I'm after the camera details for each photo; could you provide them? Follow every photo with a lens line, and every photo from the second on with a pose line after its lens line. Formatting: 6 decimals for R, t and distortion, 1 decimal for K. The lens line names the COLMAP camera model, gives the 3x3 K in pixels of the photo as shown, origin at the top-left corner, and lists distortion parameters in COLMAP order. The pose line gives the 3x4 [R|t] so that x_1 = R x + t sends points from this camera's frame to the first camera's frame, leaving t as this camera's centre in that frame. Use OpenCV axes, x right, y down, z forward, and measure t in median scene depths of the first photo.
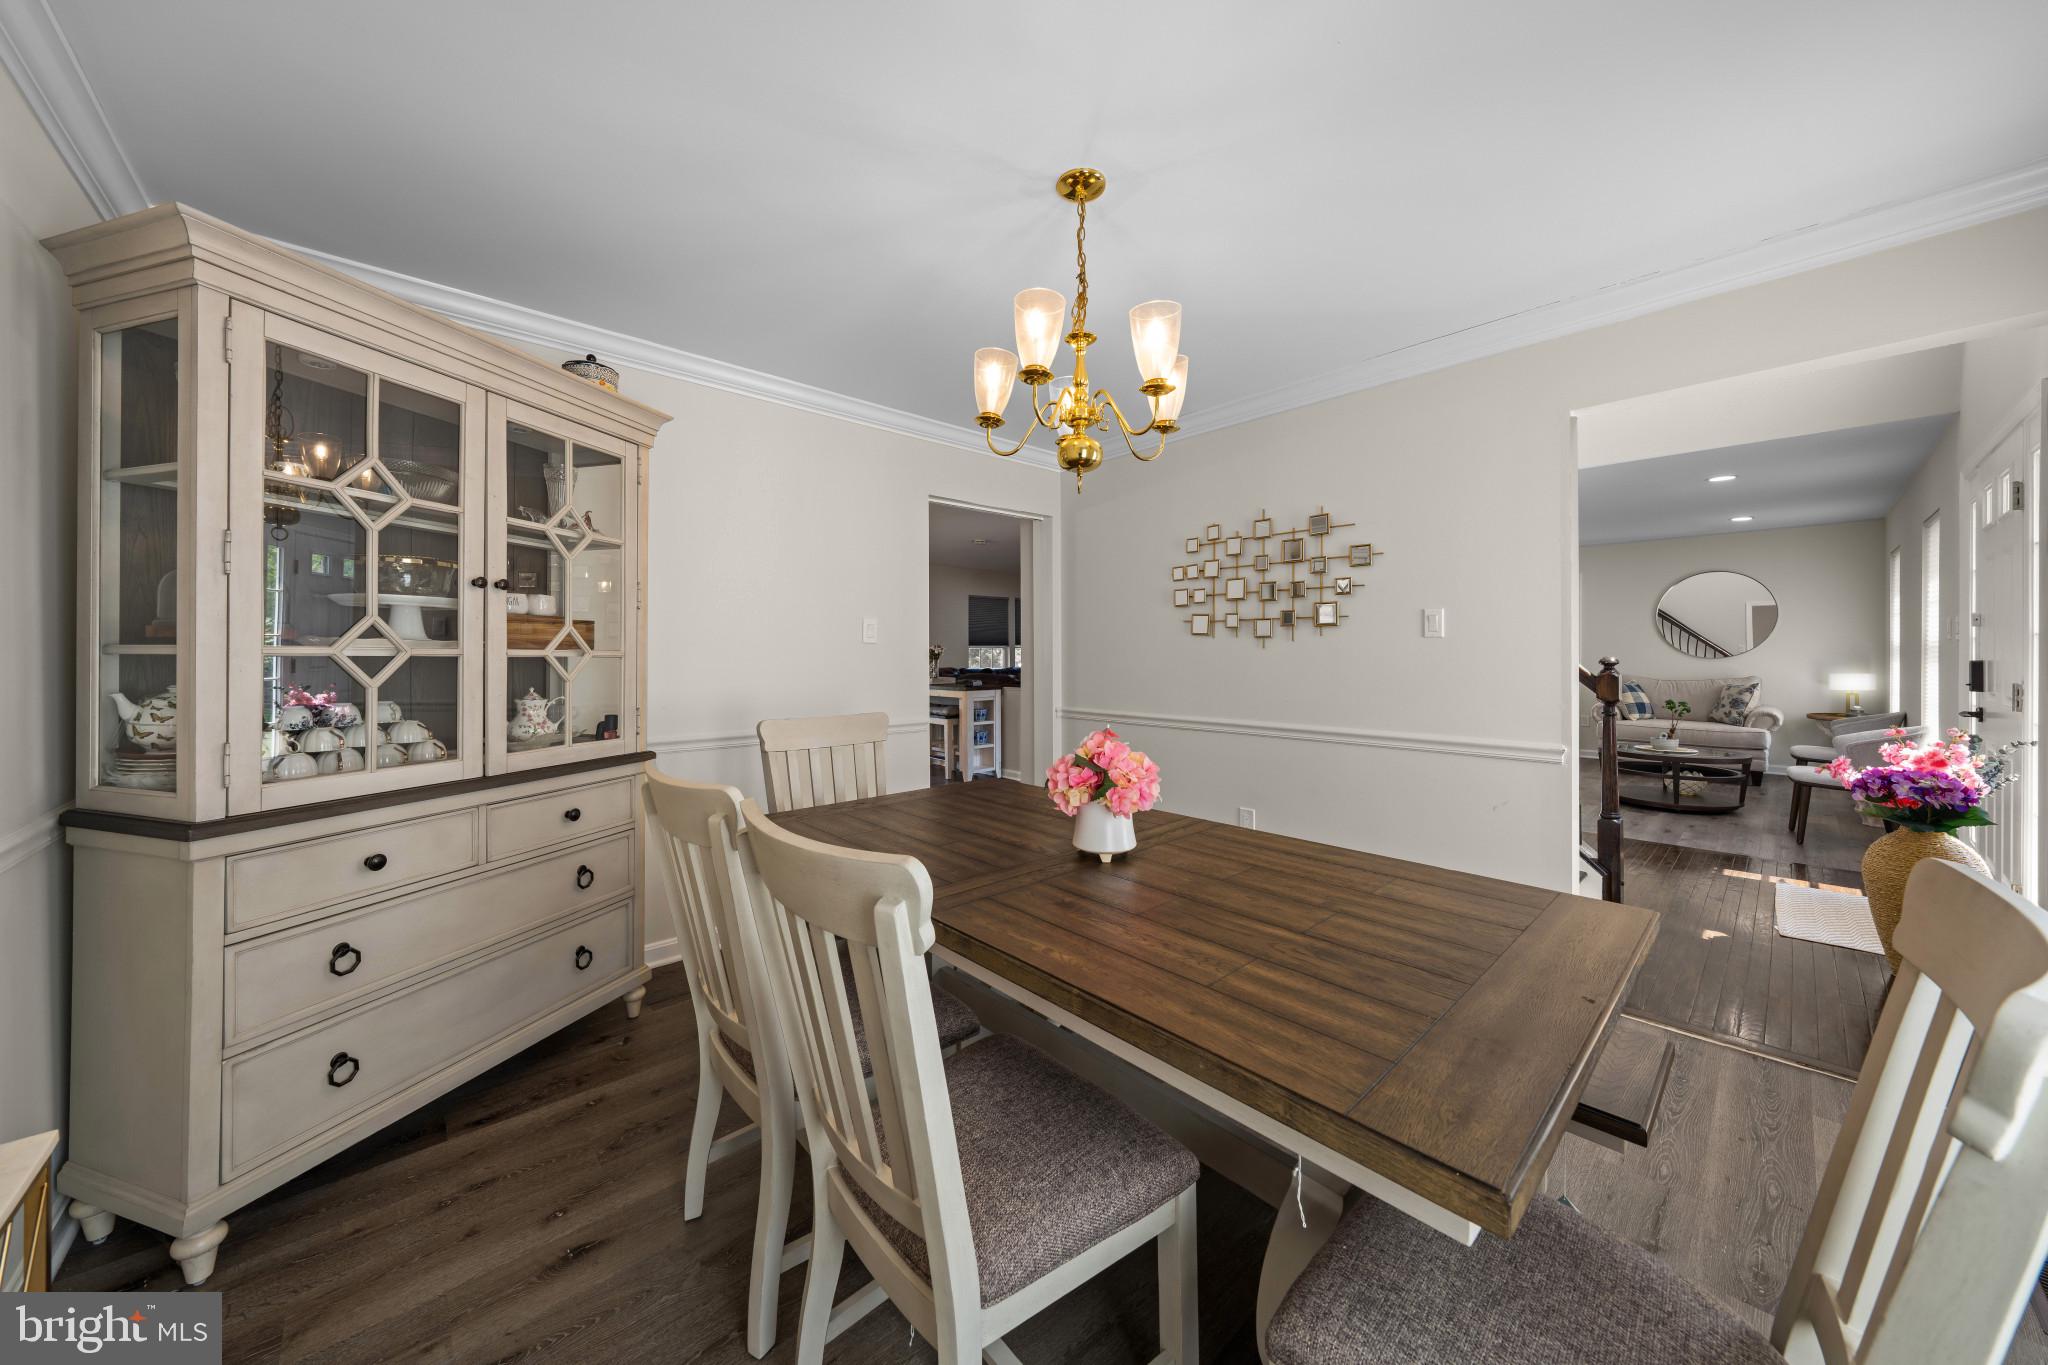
lens RADIAL K [[697.8, 0, 1026.7], [0, 697.8, 661.4], [0, 0, 1]] dist [0.001003, 0.000230]
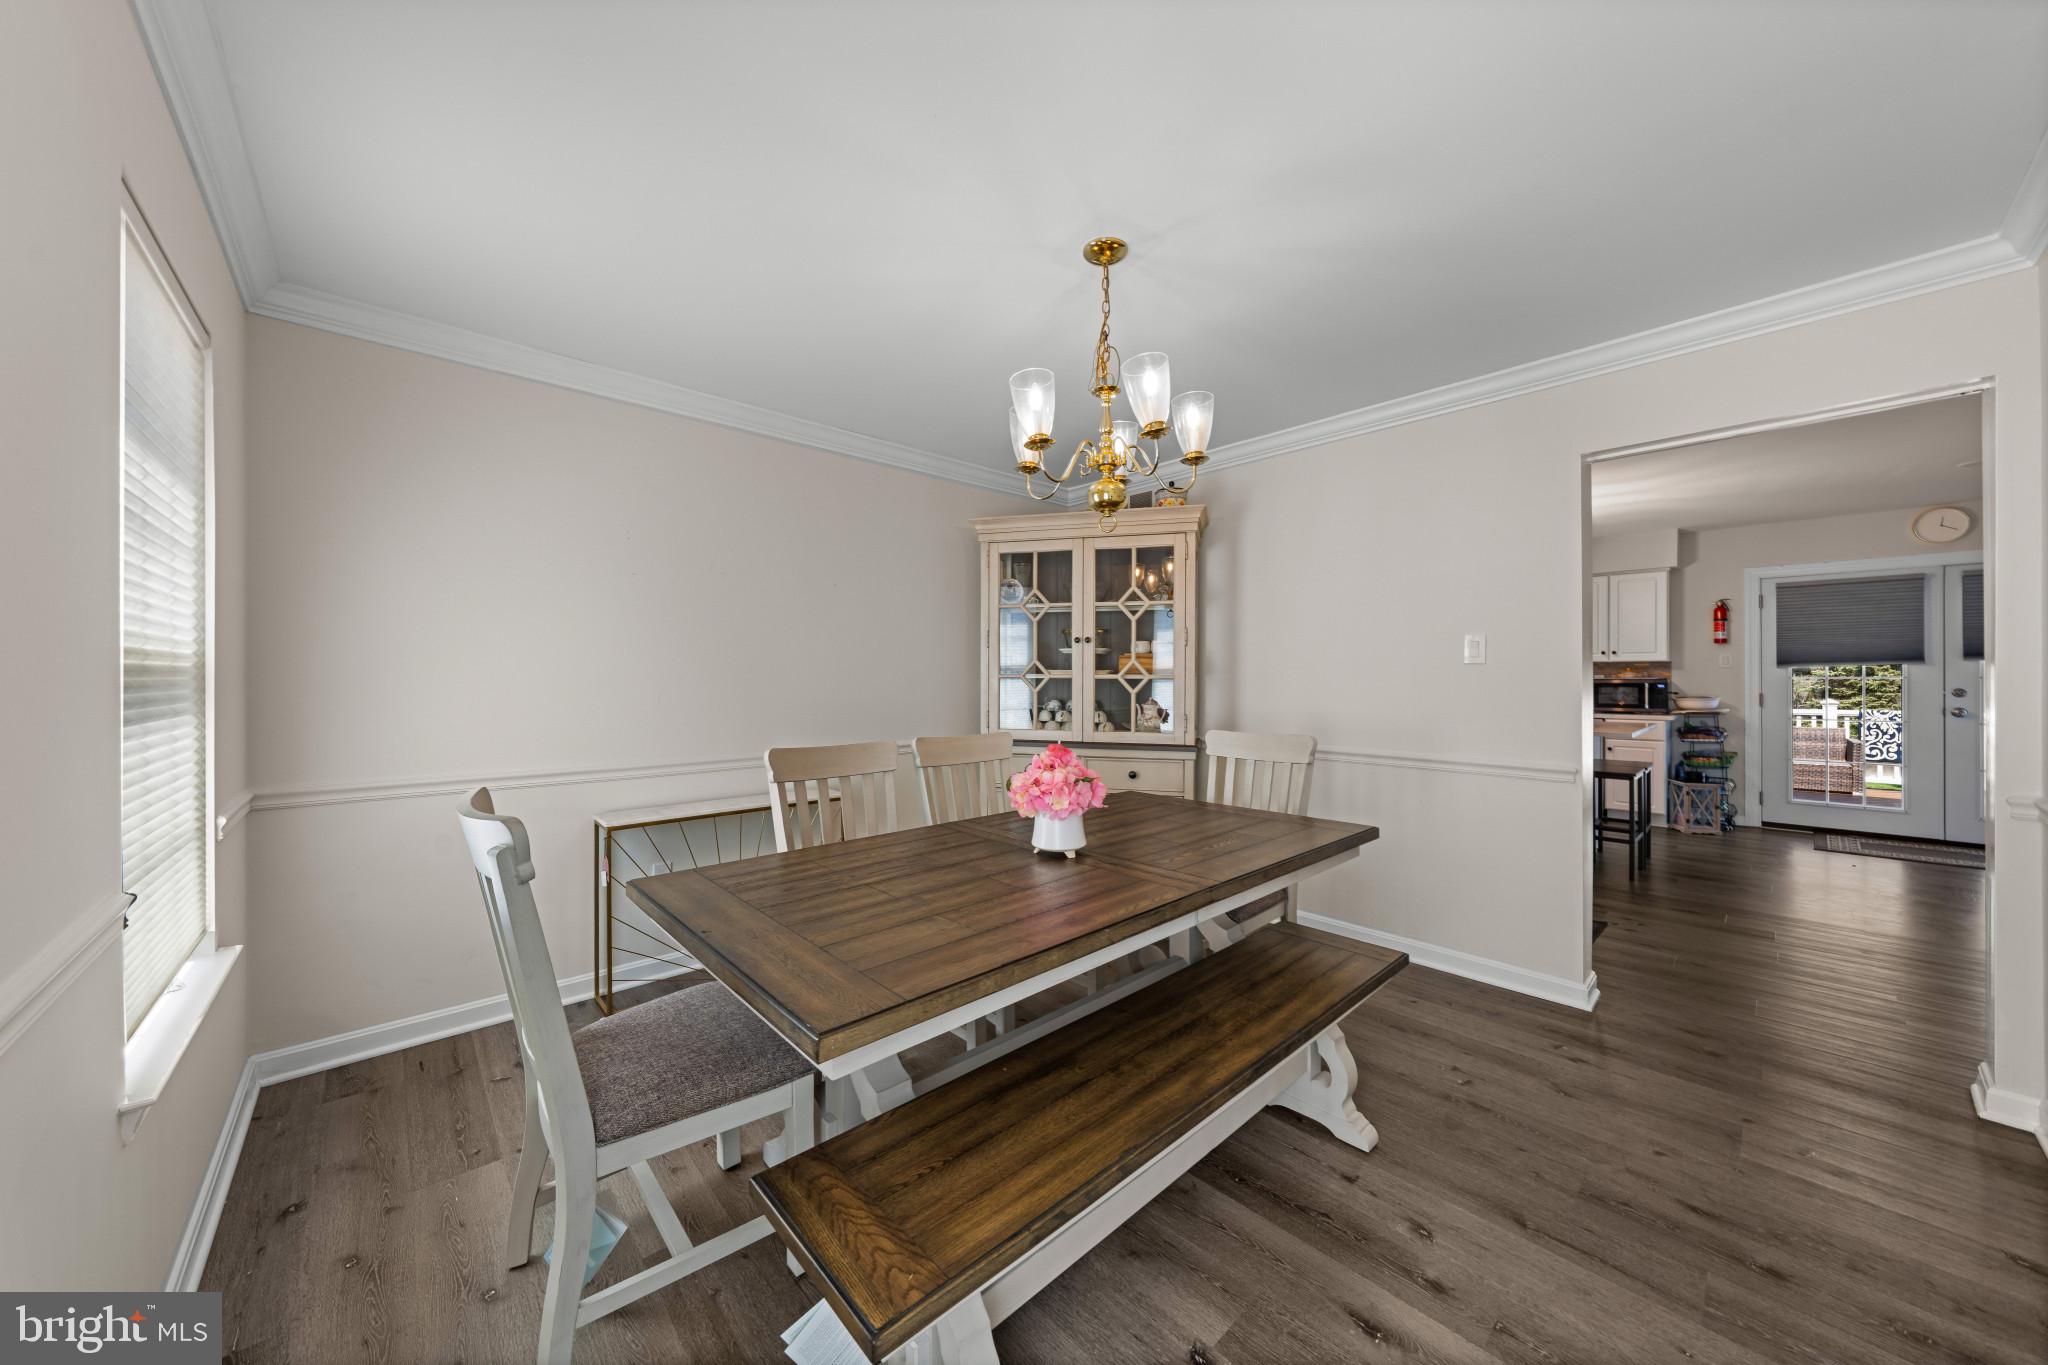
lens RADIAL K [[697.8, 0, 1020.3], [0, 697.8, 681.3], [0, 0, 1]] dist [0.001003, 0.000230]
pose [[-0.003756, 0.006327, -0.999973, 1.204464], [-0.007428, 0.999952, 0.006355, -0.011354], [0.999965, 0.007452, -0.003709, 0.897969]]
